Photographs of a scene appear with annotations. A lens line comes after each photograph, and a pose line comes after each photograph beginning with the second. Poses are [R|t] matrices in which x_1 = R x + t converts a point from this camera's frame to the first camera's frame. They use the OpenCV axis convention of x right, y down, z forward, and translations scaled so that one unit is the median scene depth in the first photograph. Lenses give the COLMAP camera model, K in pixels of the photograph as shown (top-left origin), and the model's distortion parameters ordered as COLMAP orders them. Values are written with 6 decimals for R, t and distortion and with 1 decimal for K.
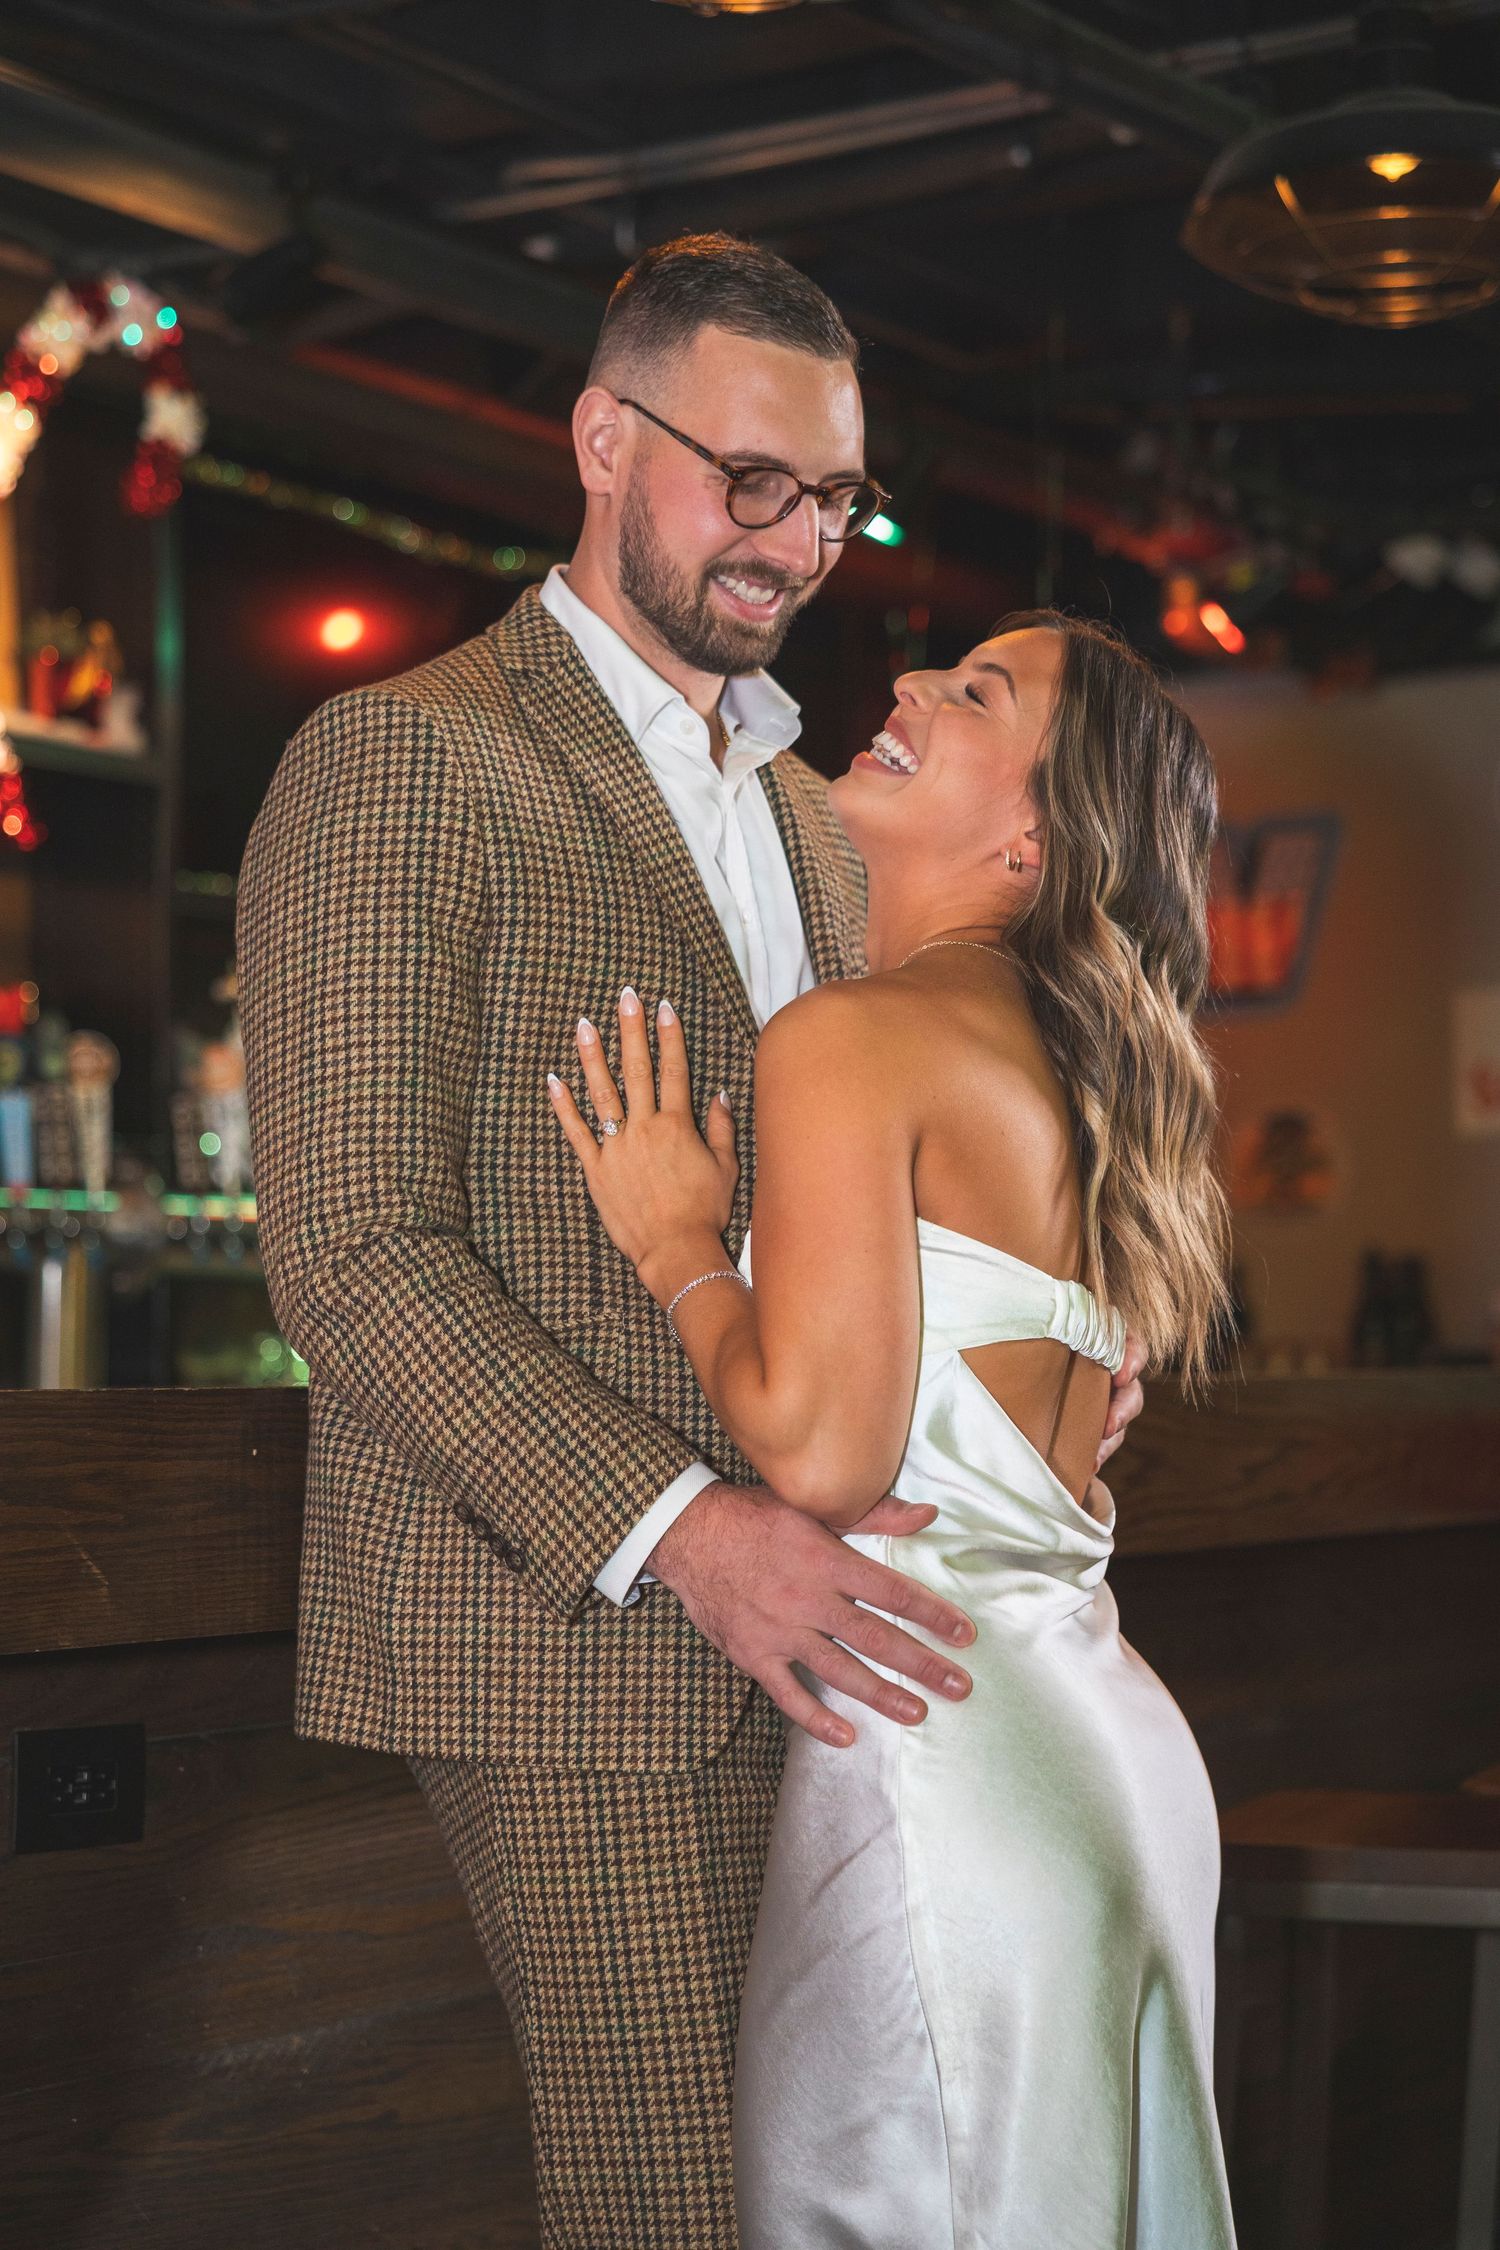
lens RADIAL K [[4265.2, 0, 750.0], [0, 4265.2, 1125.0], [0, 0, 1]] dist [0.024151, 0.197700]
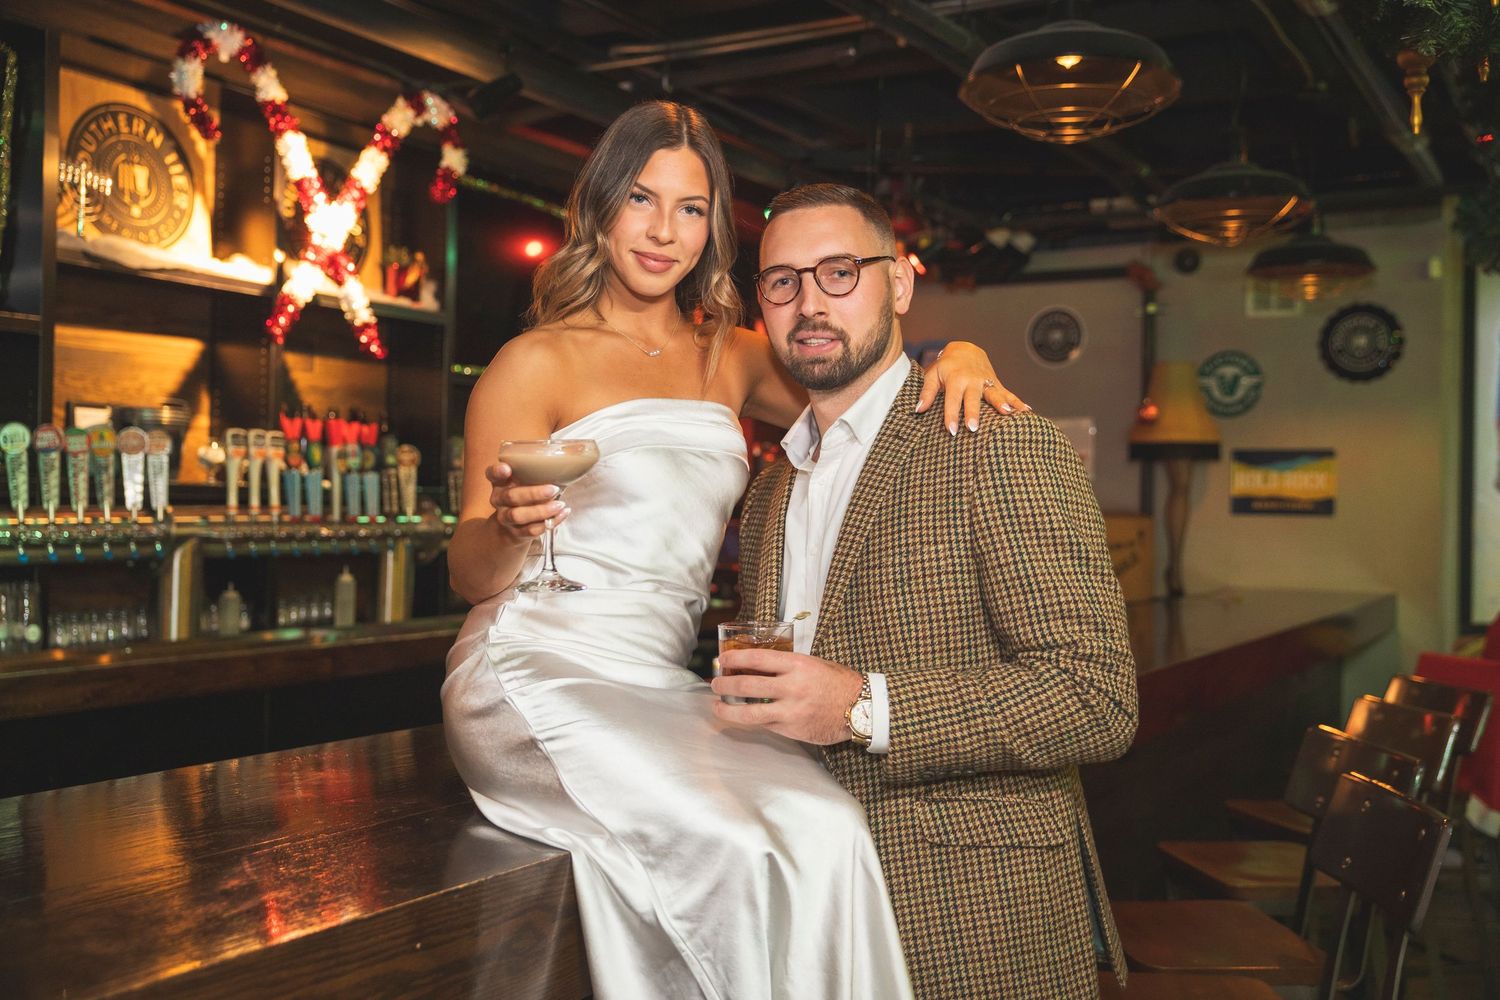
lens RADIAL K [[1543.2, 0, 750.0], [0, 1543.2, 500.0], [0, 0, 1]] dist [0.011396, 0.000564]
pose [[0.998711, 0.027284, 0.042795, -0.014213], [-0.029695, 0.997947, 0.056754, -0.043489], [-0.041159, -0.057951, 0.997471, 0.210966]]
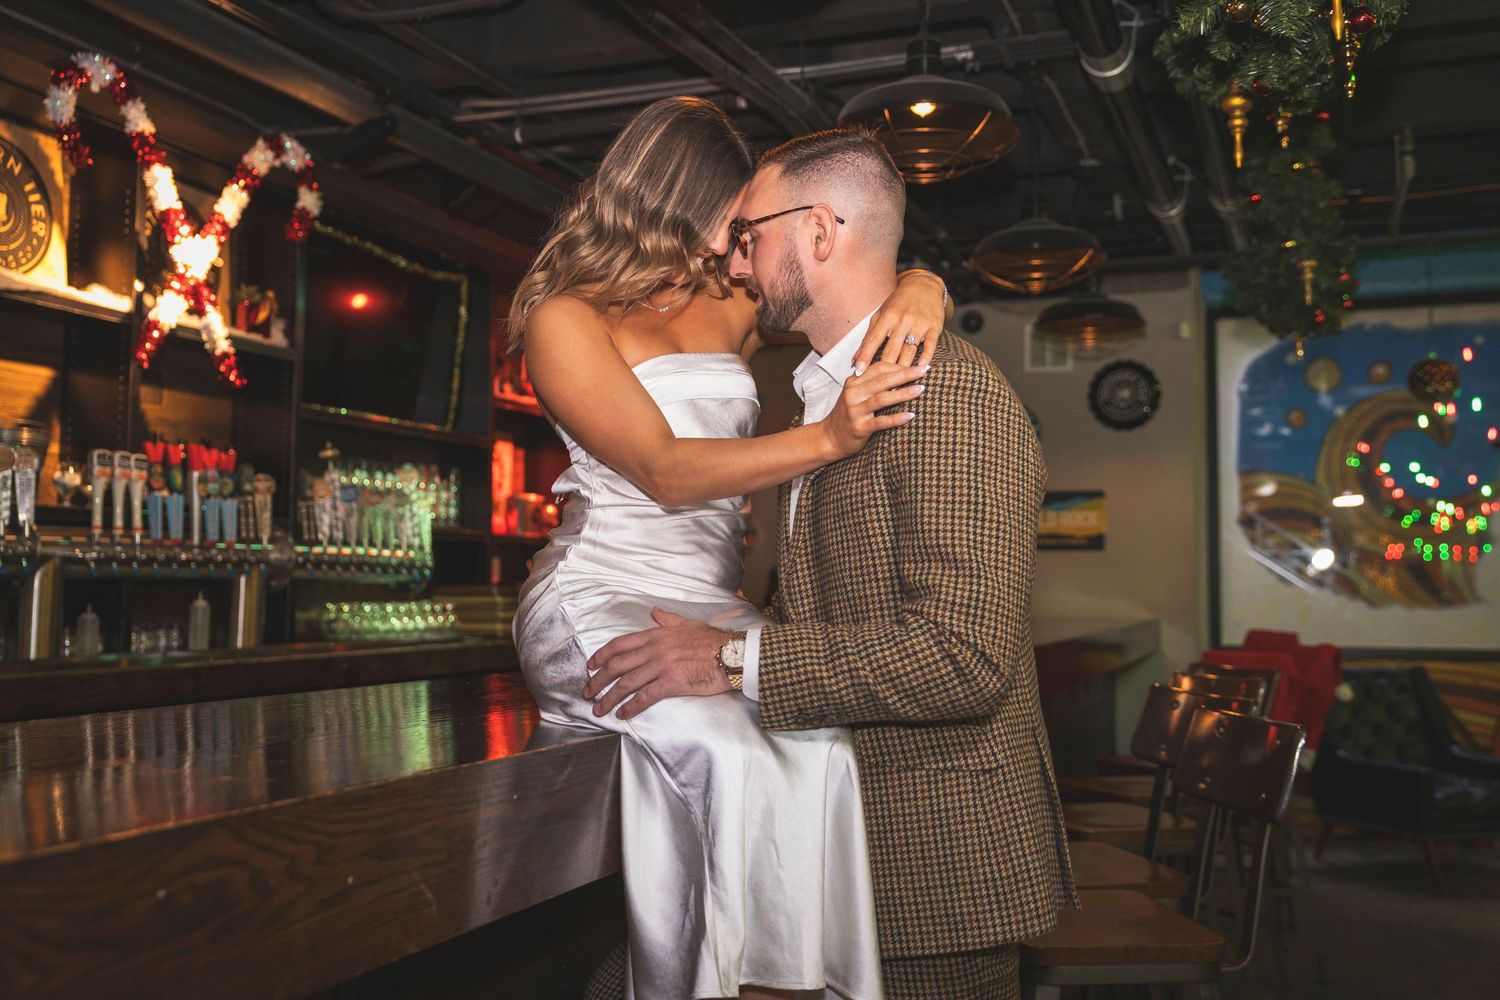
lens RADIAL K [[1484.7, 0, 750.0], [0, 1484.7, 500.0], [0, 0, 1]] dist [0.003753, 0.010941]
pose [[0.979429, 0.029351, 0.199641, -0.061889], [-0.030018, 0.999549, 0.000316, -0.015110], [-0.199541, -0.006303, 0.979869, 0.192669]]
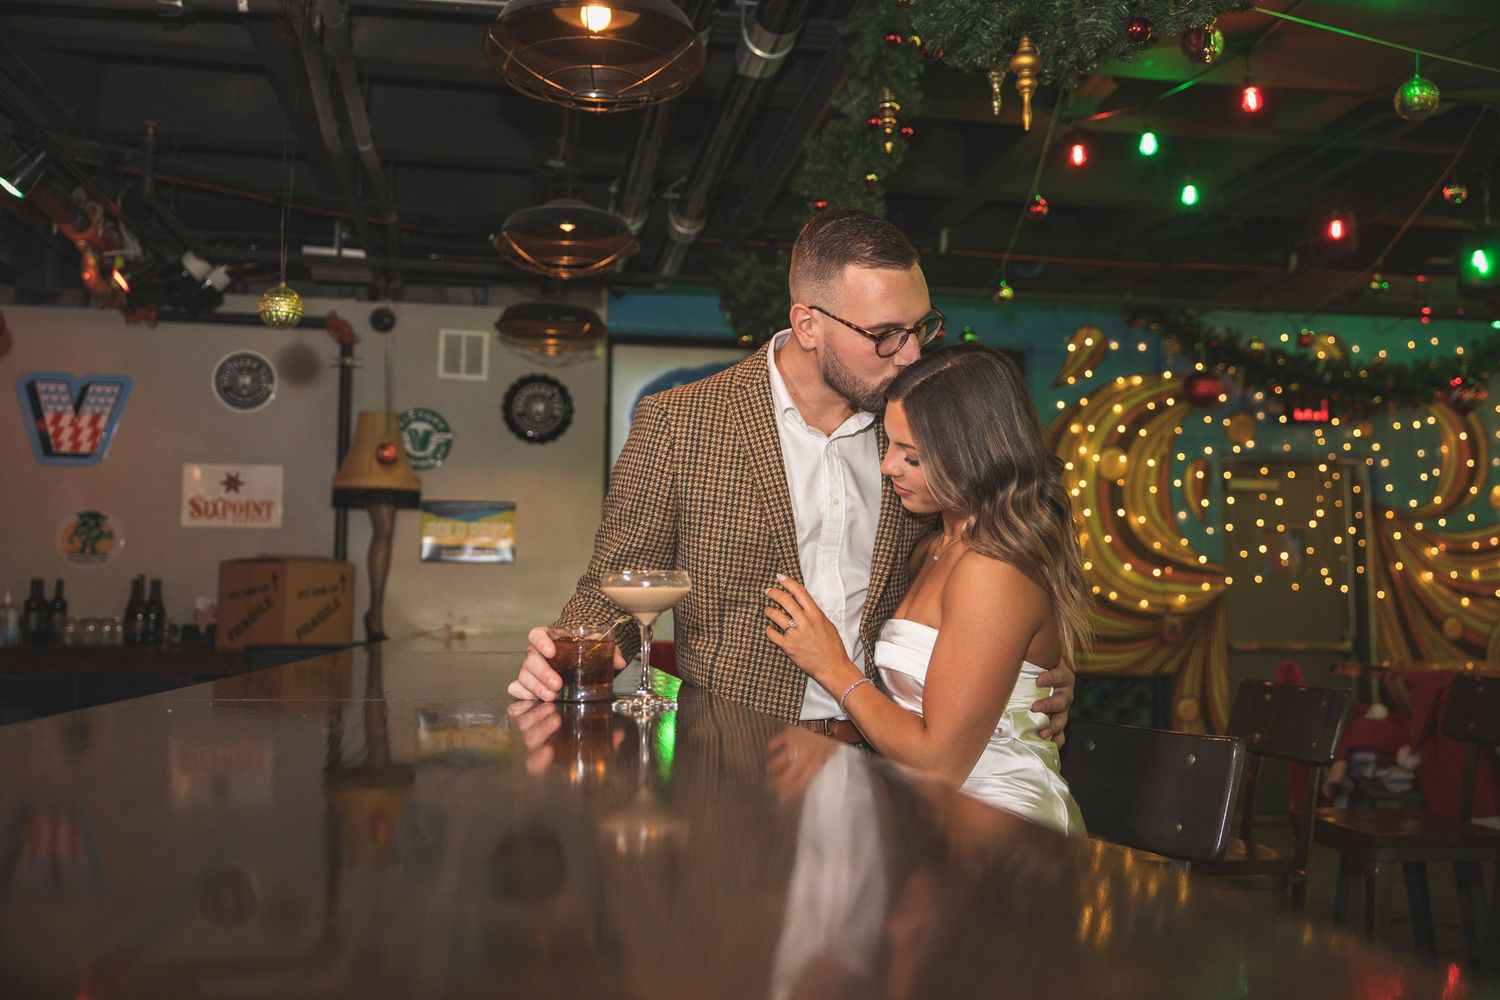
lens RADIAL K [[1355.9, 0, 750.0], [0, 1355.9, 500.0], [0, 0, 1]] dist [0.038609, 0.003282]
pose [[0.732440, 0.073378, 0.676866, -0.138781], [-0.056649, 0.997296, -0.046814, 0.006258], [-0.678471, -0.004055, 0.734616, 0.371556]]
